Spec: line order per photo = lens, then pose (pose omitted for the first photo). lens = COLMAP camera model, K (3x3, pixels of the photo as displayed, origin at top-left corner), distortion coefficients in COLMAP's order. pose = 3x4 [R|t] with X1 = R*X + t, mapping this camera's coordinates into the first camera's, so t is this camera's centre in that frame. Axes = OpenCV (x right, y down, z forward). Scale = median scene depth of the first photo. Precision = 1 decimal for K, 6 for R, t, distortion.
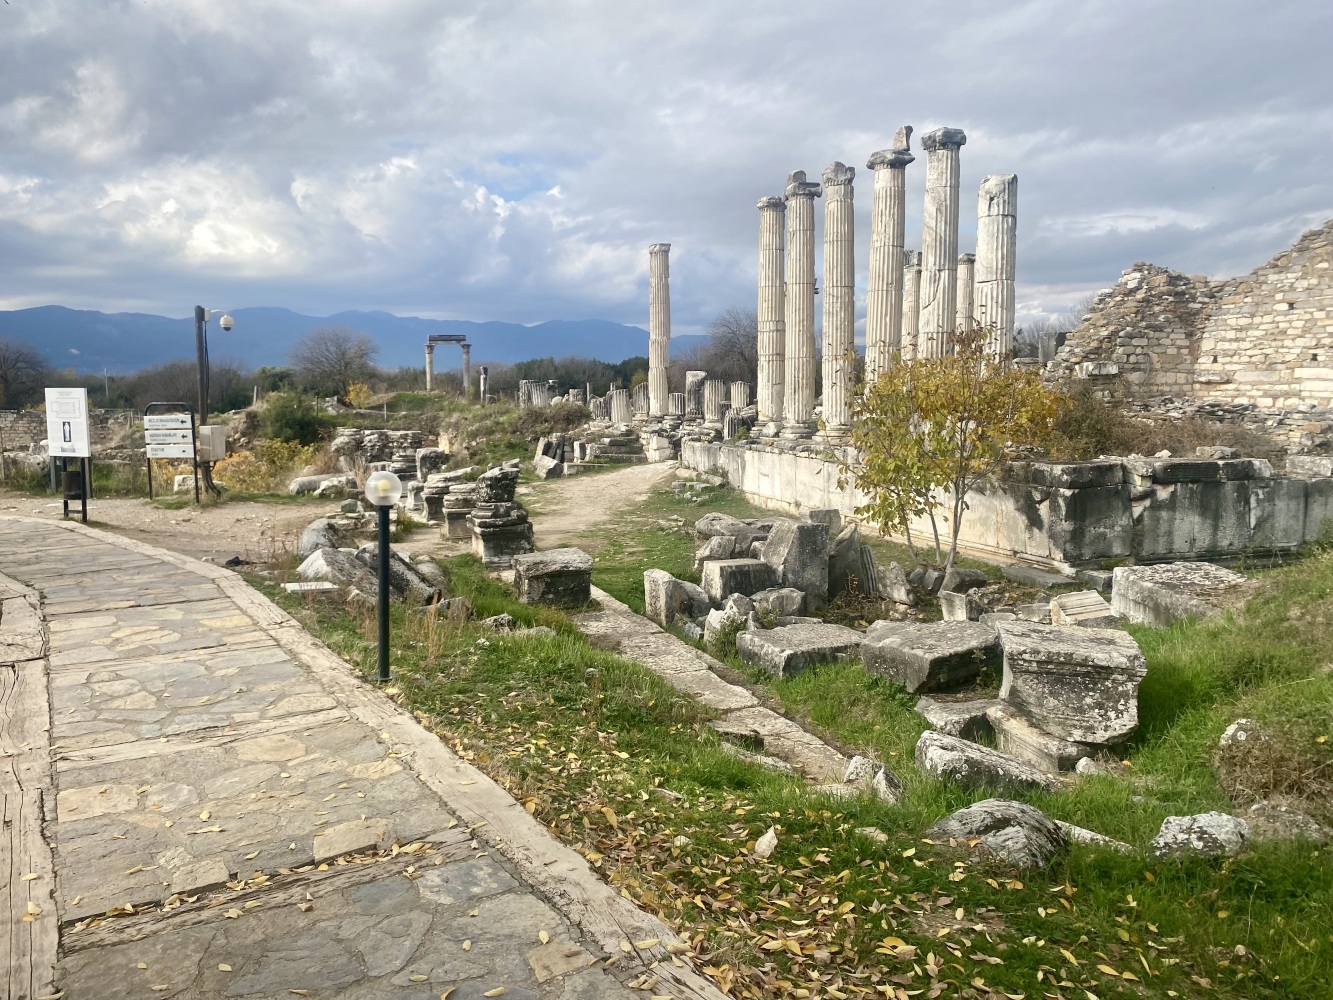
lens RADIAL K [[1002.3, 0, 666.5], [0, 1002.3, 500.0], [0, 0, 1]] dist [0.000045, -0.011784]
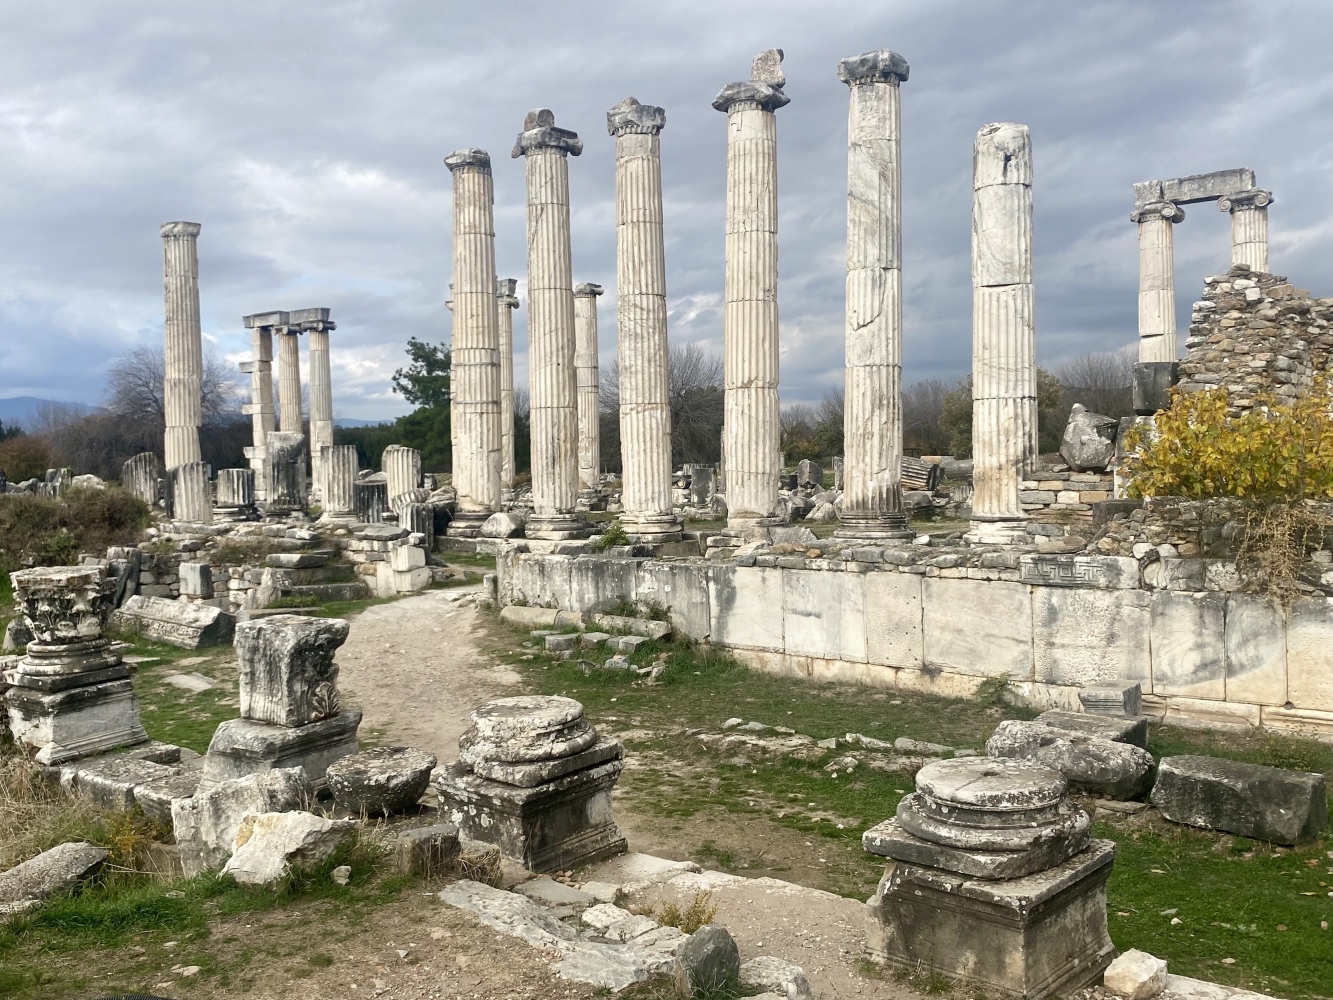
lens RADIAL K [[1203.4, 0, 666.5], [0, 1203.4, 500.0], [0, 0, 1]] dist [0.039027, 0.003756]
pose [[0.851902, -0.022883, 0.523201, -0.310469], [0.066273, 0.995724, -0.064361, -0.051987], [-0.519491, 0.089503, 0.849776, 0.531317]]
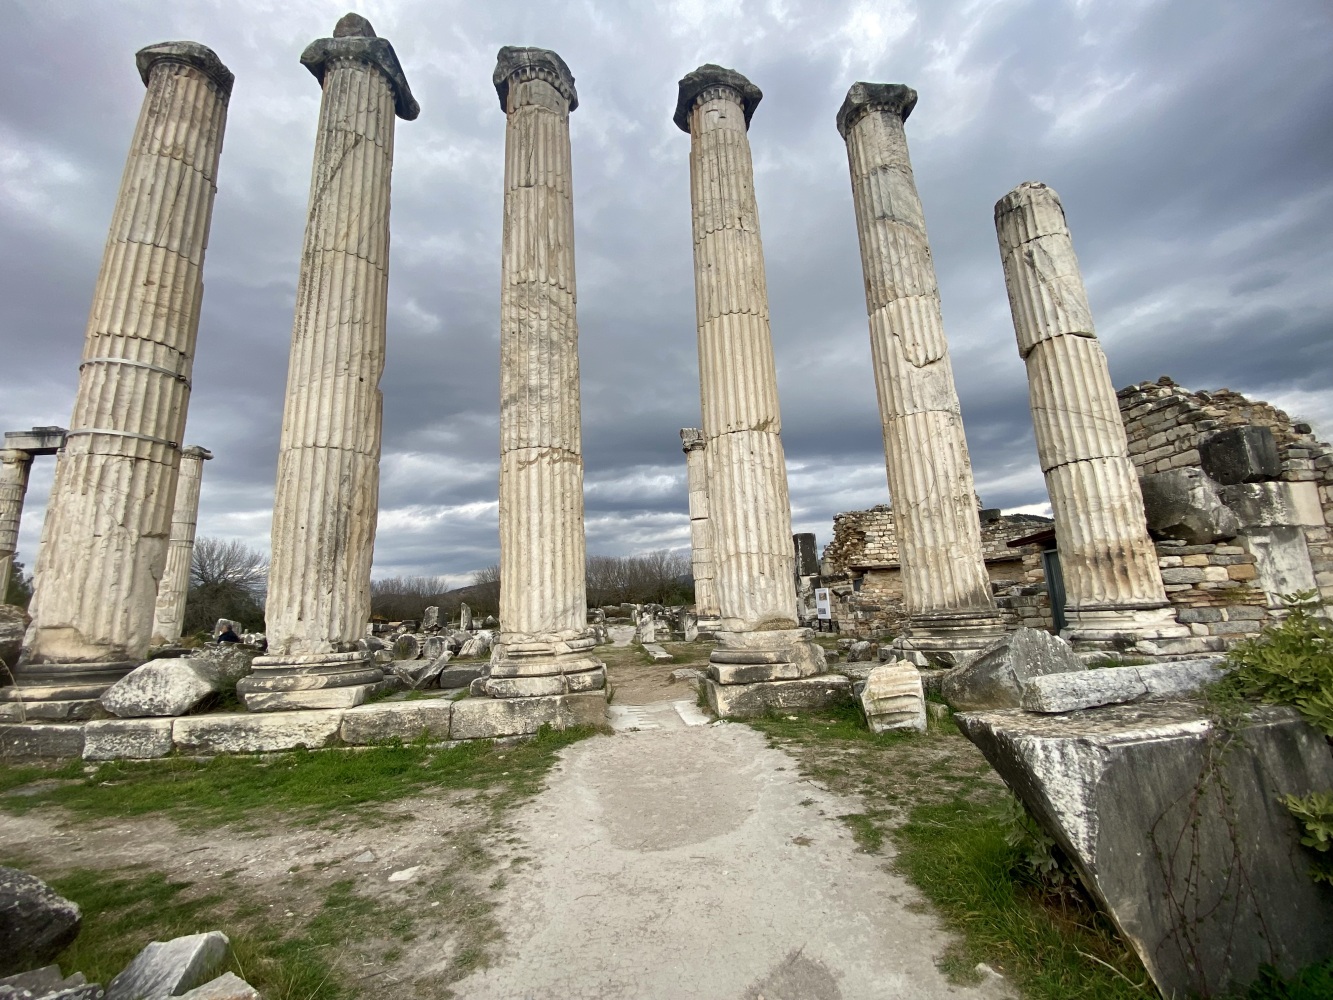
lens RADIAL K [[541.4, 0, 666.5], [0, 541.4, 500.0], [0, 0, 1]] dist [0.011253, -0.016793]
pose [[0.262706, 0.196058, 0.944747, -0.015545], [0.147521, 0.959465, -0.240133, -0.103620], [-0.953532, 0.202455, 0.223135, 1.340873]]
